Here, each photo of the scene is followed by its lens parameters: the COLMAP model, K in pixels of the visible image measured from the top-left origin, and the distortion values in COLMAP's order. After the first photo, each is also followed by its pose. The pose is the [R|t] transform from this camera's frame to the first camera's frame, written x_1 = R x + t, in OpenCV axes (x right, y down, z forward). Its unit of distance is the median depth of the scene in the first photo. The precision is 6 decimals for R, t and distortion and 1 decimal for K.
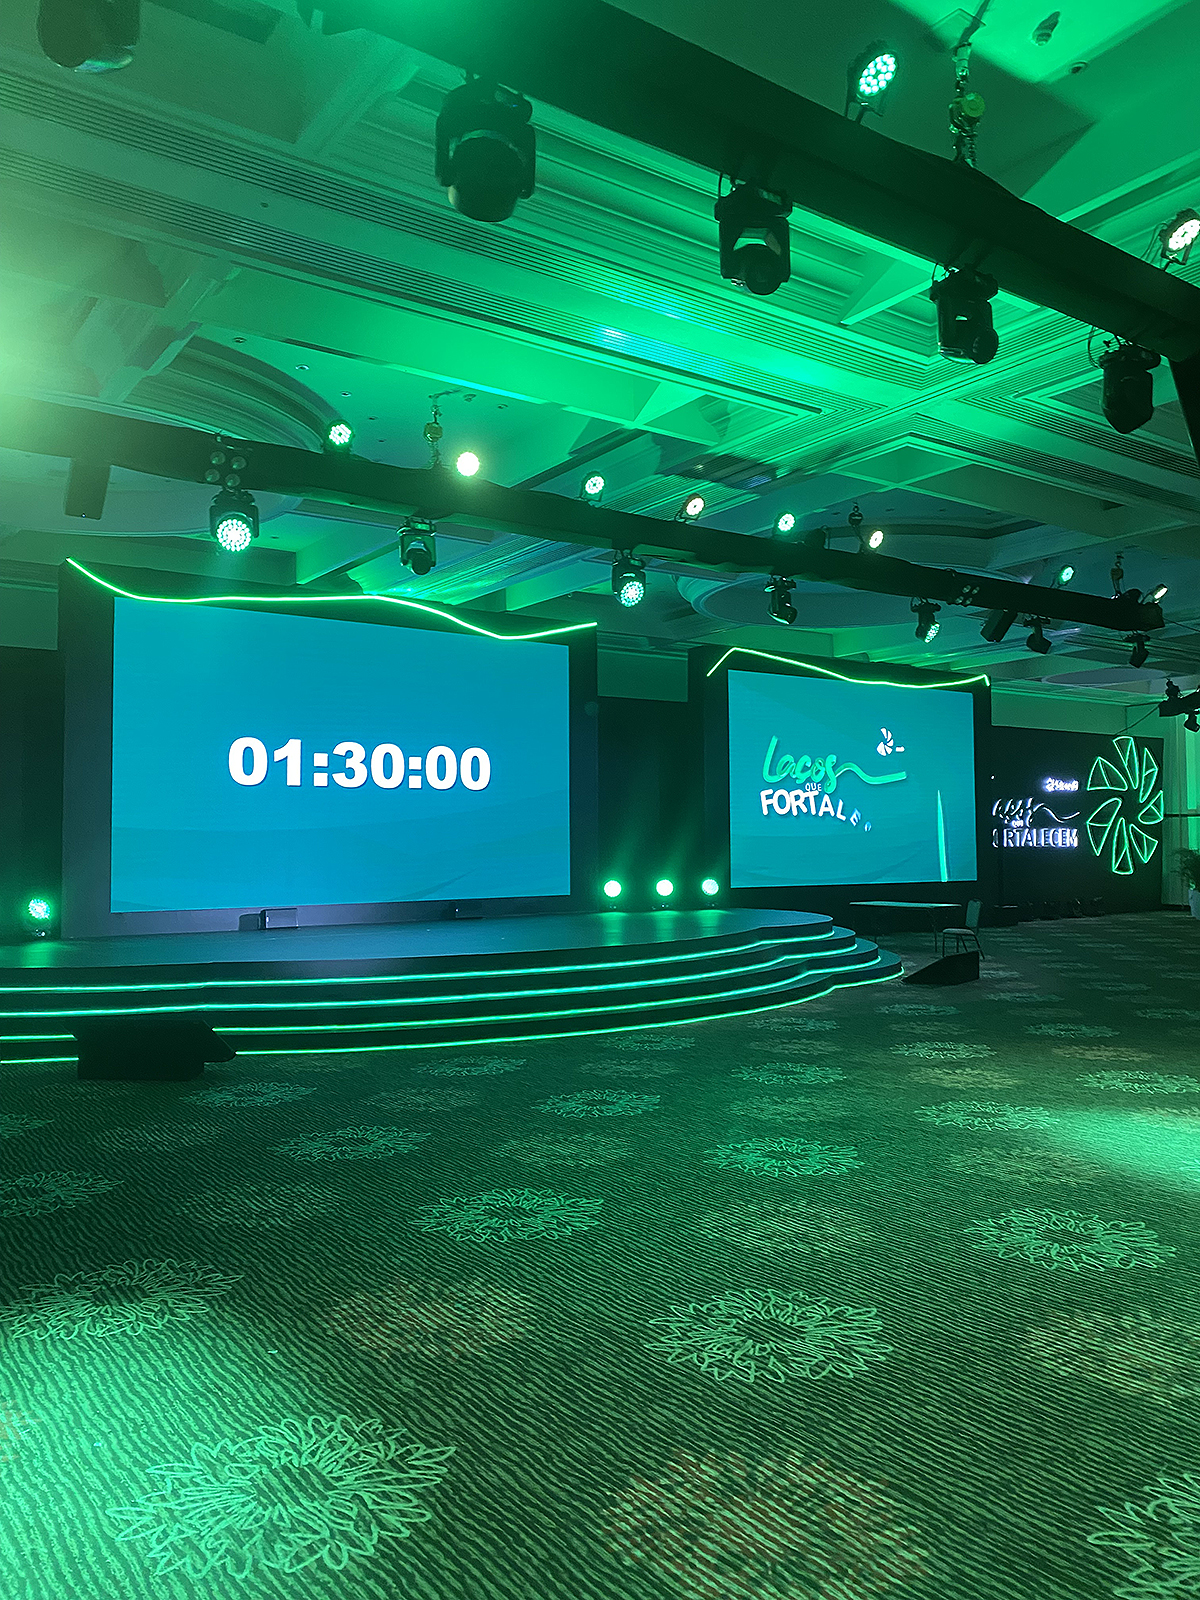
lens RADIAL K [[1217.0, 0, 604.7], [0, 1217.0, 794.0], [0, 0, 1]] dist [0.018395, -0.008535]
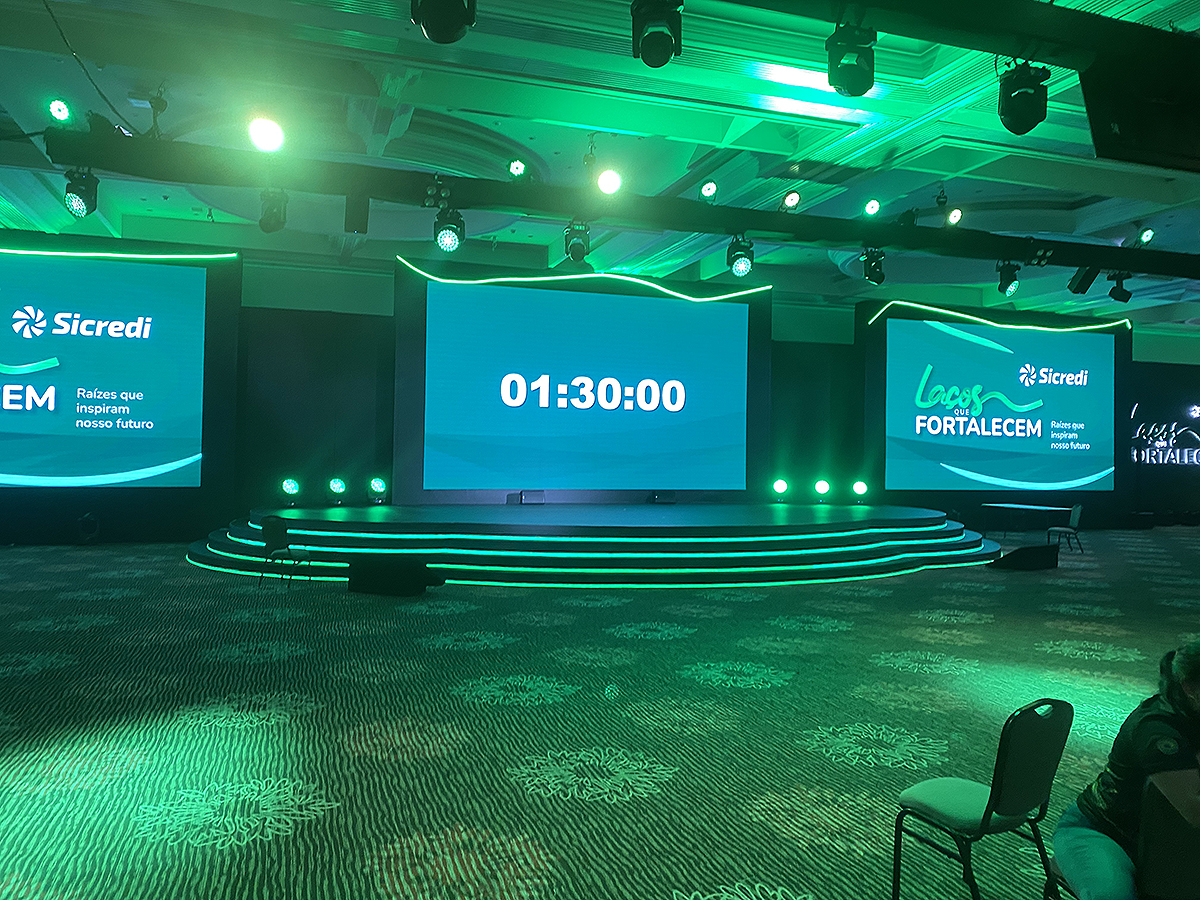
lens RADIAL K [[912.4, 0, 601.6], [0, 912.4, 433.6], [0, 0, 1]] dist [0.012830, -0.006616]
pose [[0.957249, 0.016892, -0.288772, 0.133141], [-0.010760, 0.999682, 0.022809, -0.000586], [0.289065, -0.018727, 0.957126, -0.018901]]
